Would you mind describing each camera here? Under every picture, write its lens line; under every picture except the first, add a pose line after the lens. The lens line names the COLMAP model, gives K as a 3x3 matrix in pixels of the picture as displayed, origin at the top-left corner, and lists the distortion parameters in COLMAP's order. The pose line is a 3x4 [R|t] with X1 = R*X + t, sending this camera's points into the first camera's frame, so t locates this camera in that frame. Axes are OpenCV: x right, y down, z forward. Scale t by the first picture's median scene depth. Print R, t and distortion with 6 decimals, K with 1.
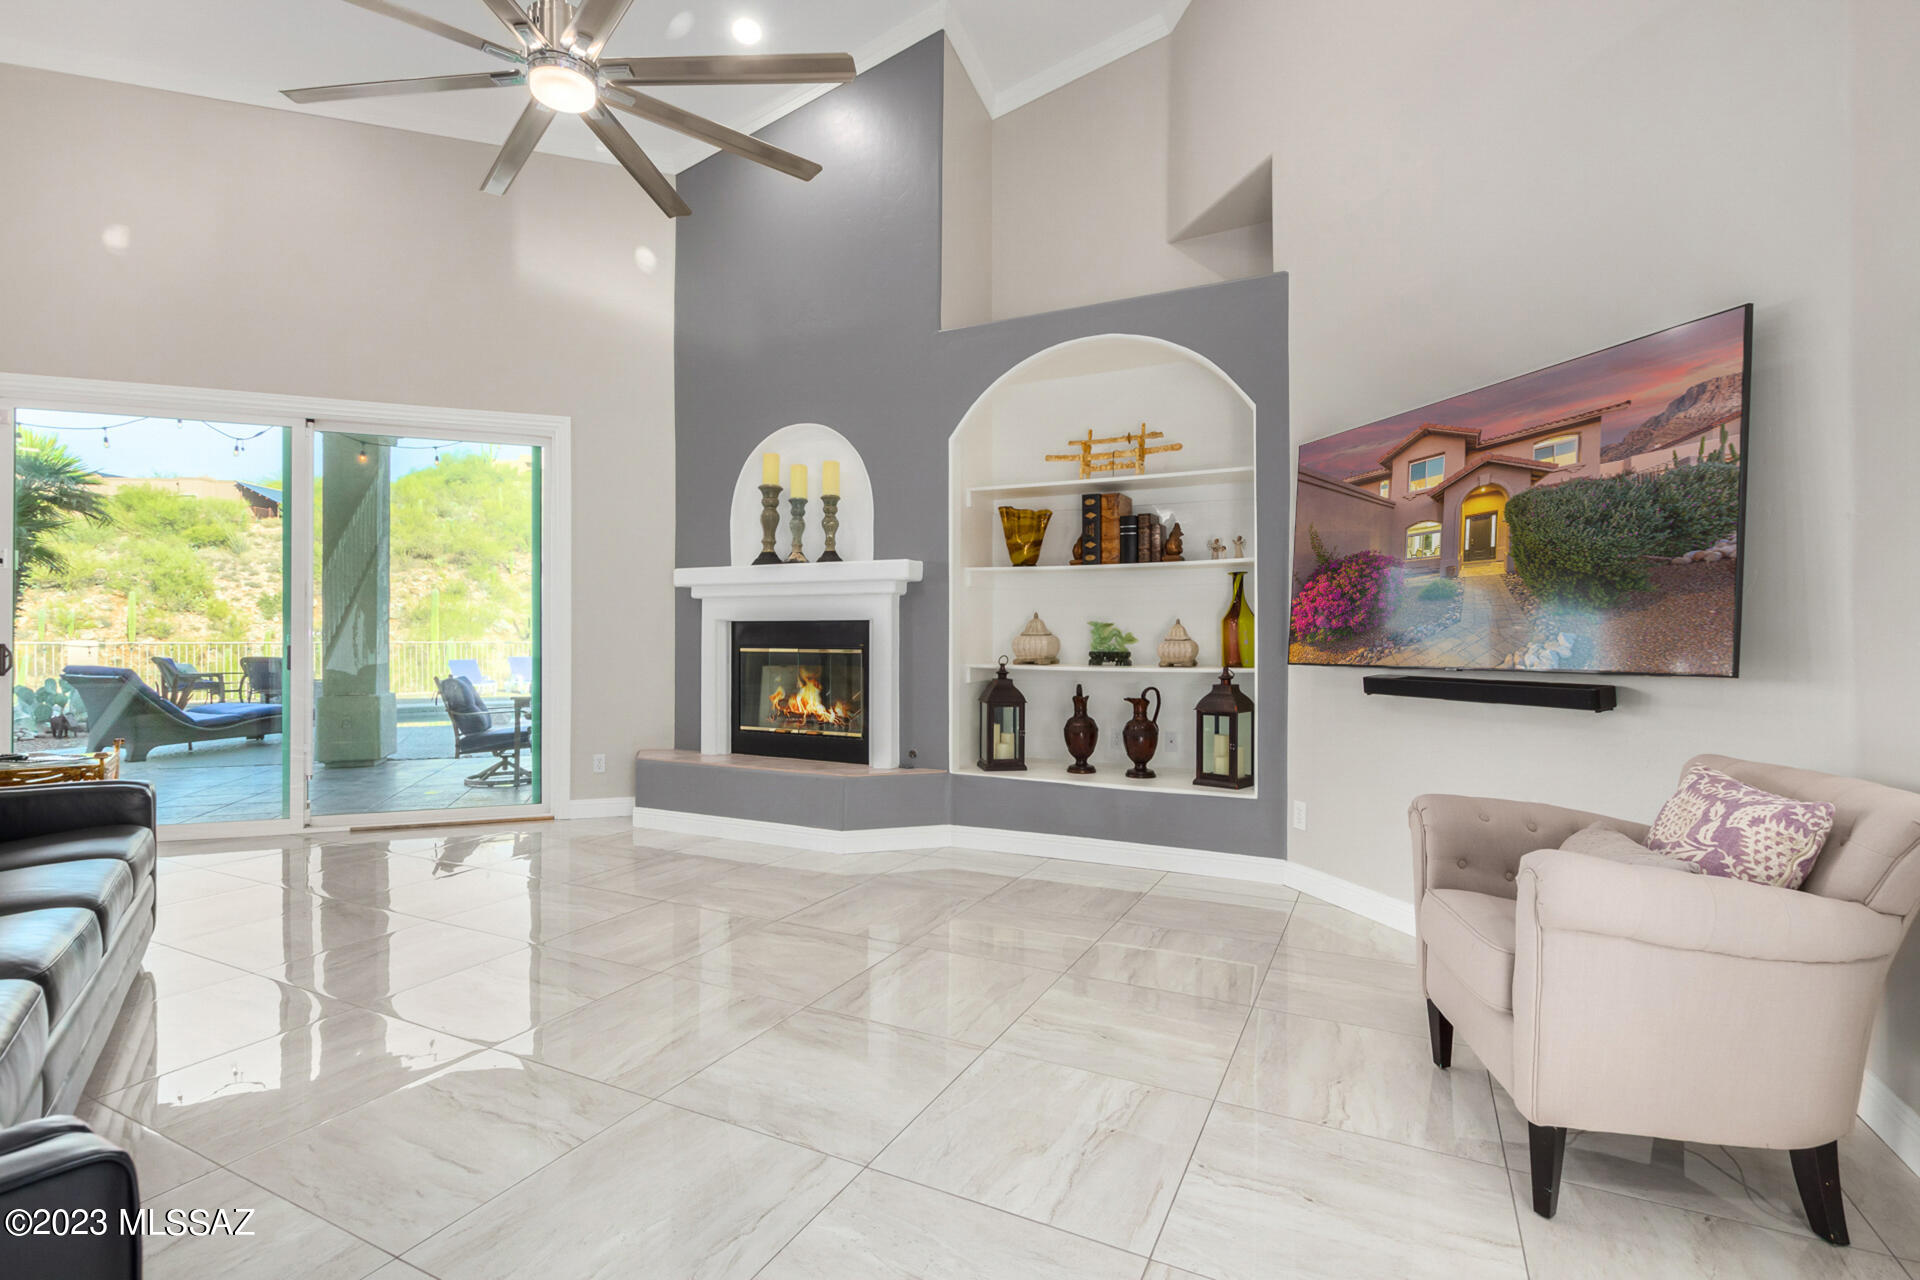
lens RADIAL K [[897.7, 0, 977.6], [0, 897.7, 647.0], [0, 0, 1]] dist [0.008301, 0.000655]
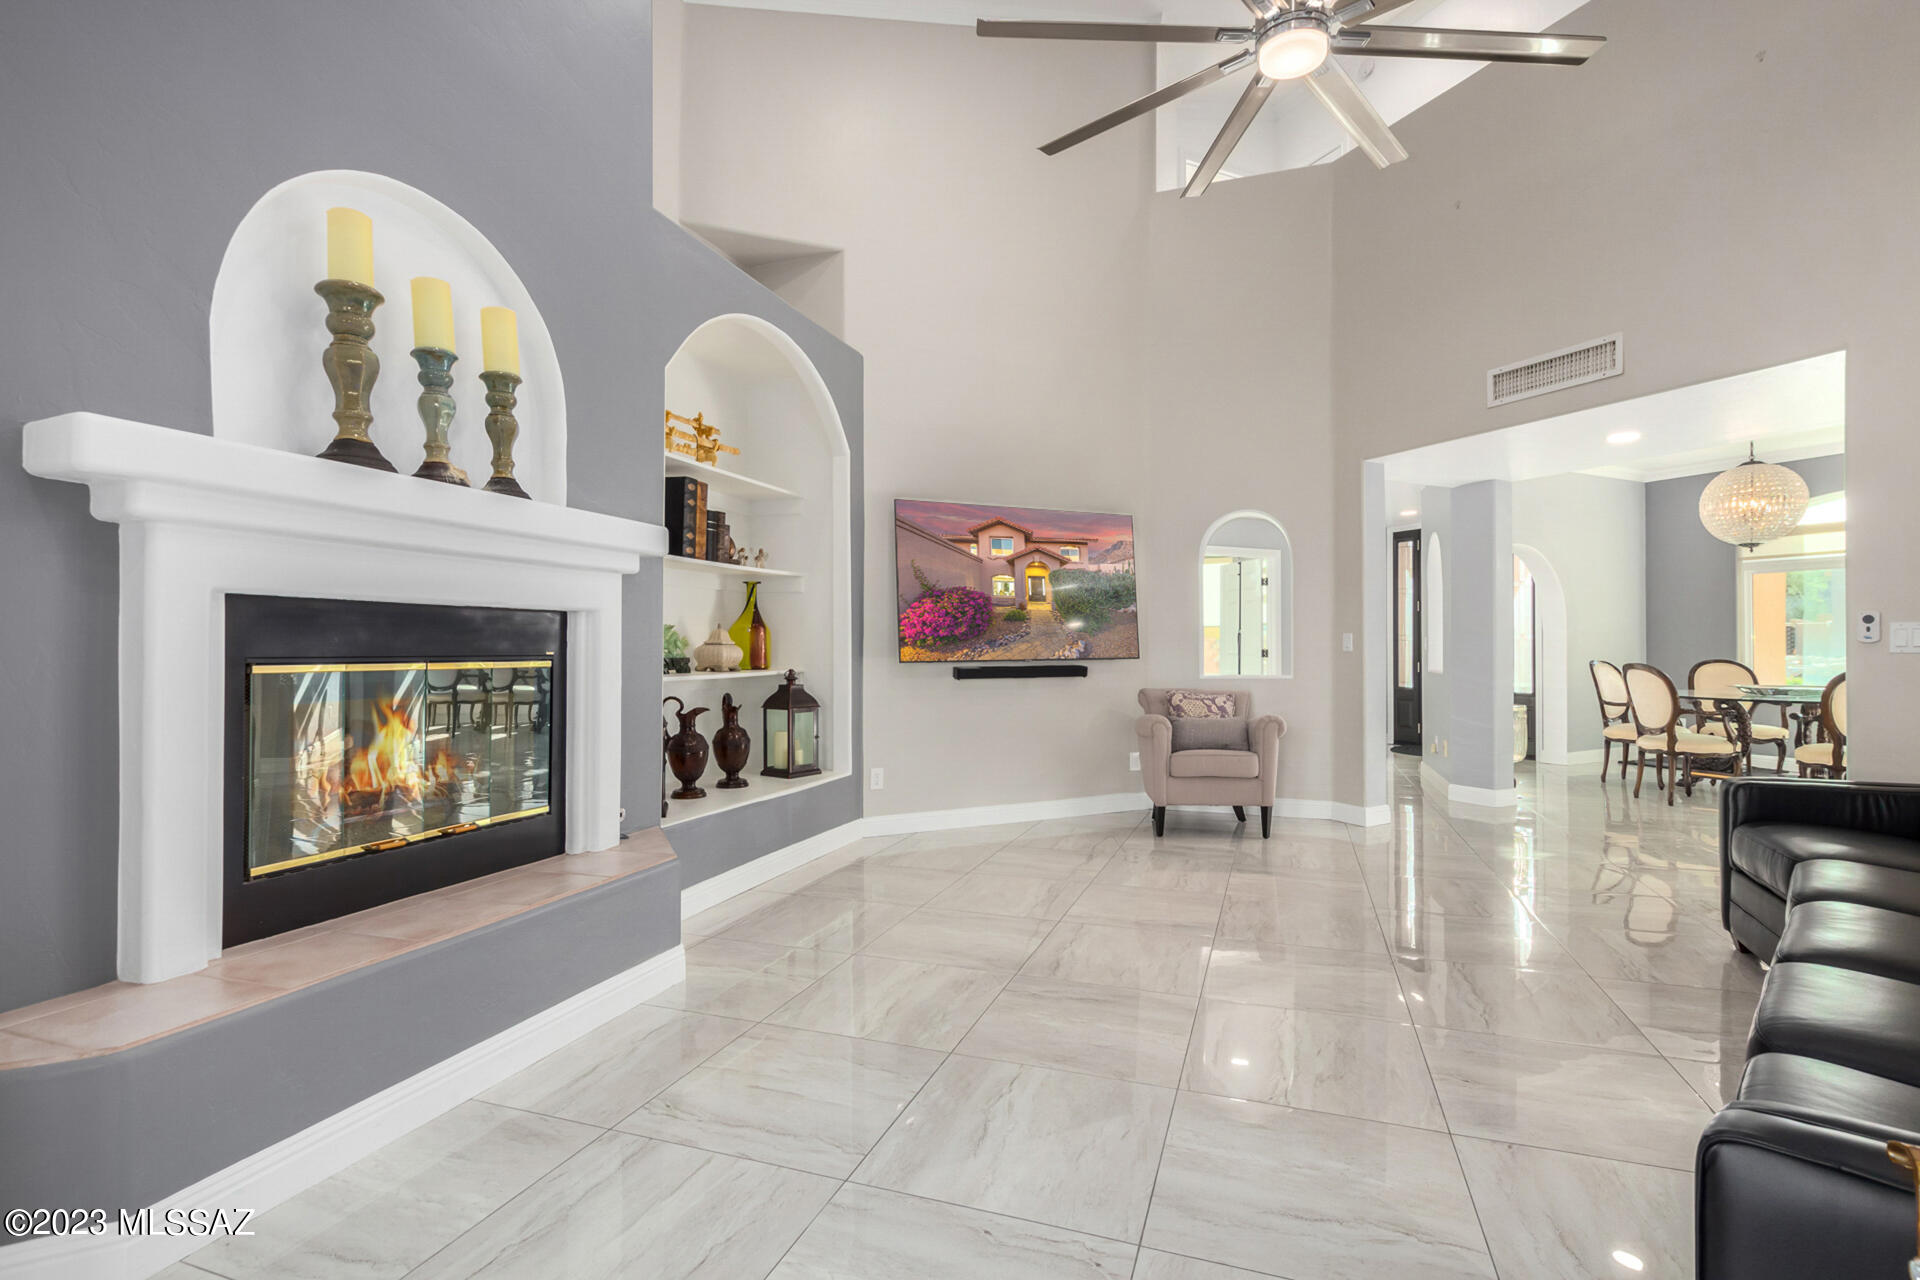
lens RADIAL K [[897.7, 0, 972.1], [0, 897.7, 647.7], [0, 0, 1]] dist [0.008301, 0.000655]
pose [[-0.135472, -0.002188, 0.990779, -0.816640], [0.009391, 0.999950, 0.003493, -0.005074], [-0.990737, 0.009778, -0.135445, 0.889809]]
